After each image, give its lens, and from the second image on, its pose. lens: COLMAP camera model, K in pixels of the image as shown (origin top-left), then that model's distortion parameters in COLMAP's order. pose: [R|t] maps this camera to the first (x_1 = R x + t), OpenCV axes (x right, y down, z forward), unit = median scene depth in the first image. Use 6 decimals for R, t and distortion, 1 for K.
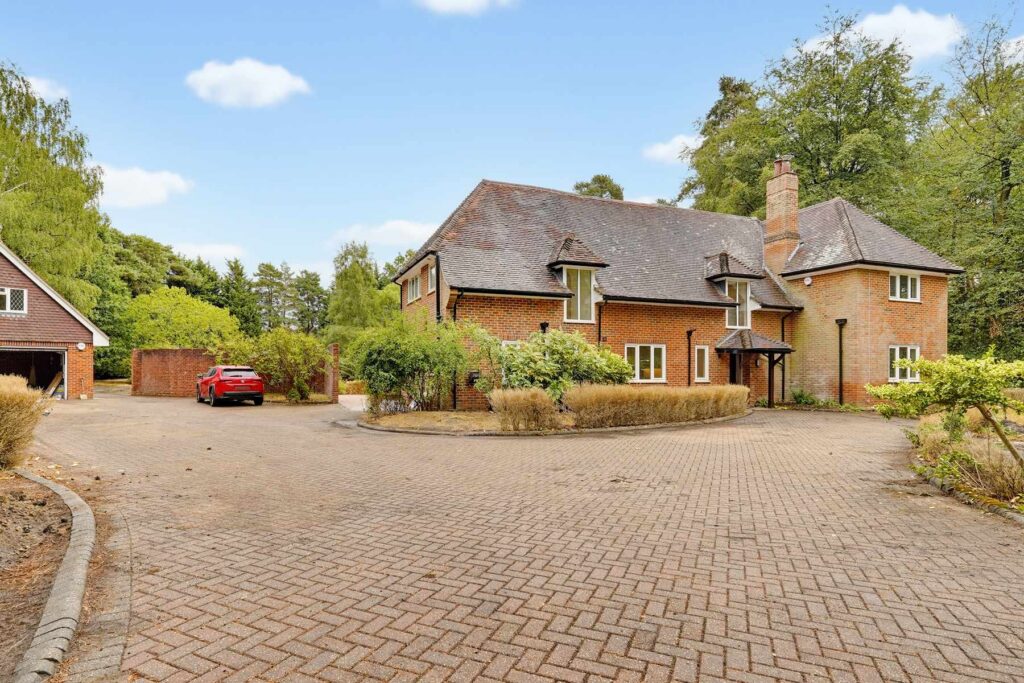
lens RADIAL K [[449.5, 0, 512.0], [0, 449.5, 341.5], [0, 0, 1]] dist [-0.001088, 0.000255]
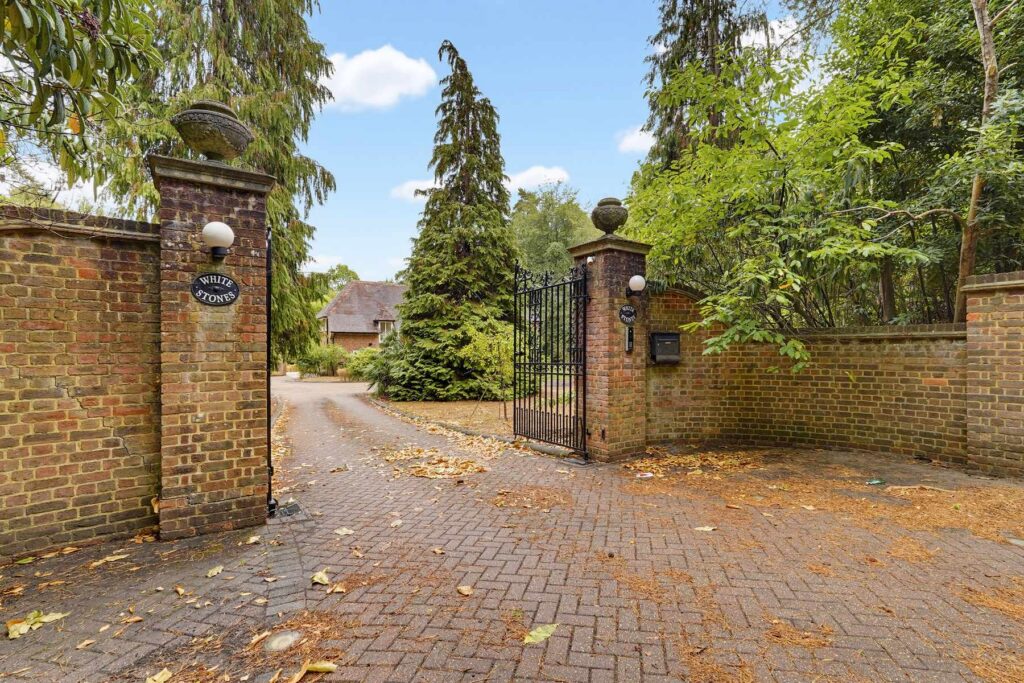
lens RADIAL K [[449.5, 0, 512.0], [0, 449.5, 341.5], [0, 0, 1]] dist [-0.001088, 0.000255]
pose [[0.990291, 0.001913, 0.138998, 0.547102], [-0.004206, 0.999860, 0.016206, -0.107242], [-0.138948, -0.016634, 0.990160, -1.775479]]
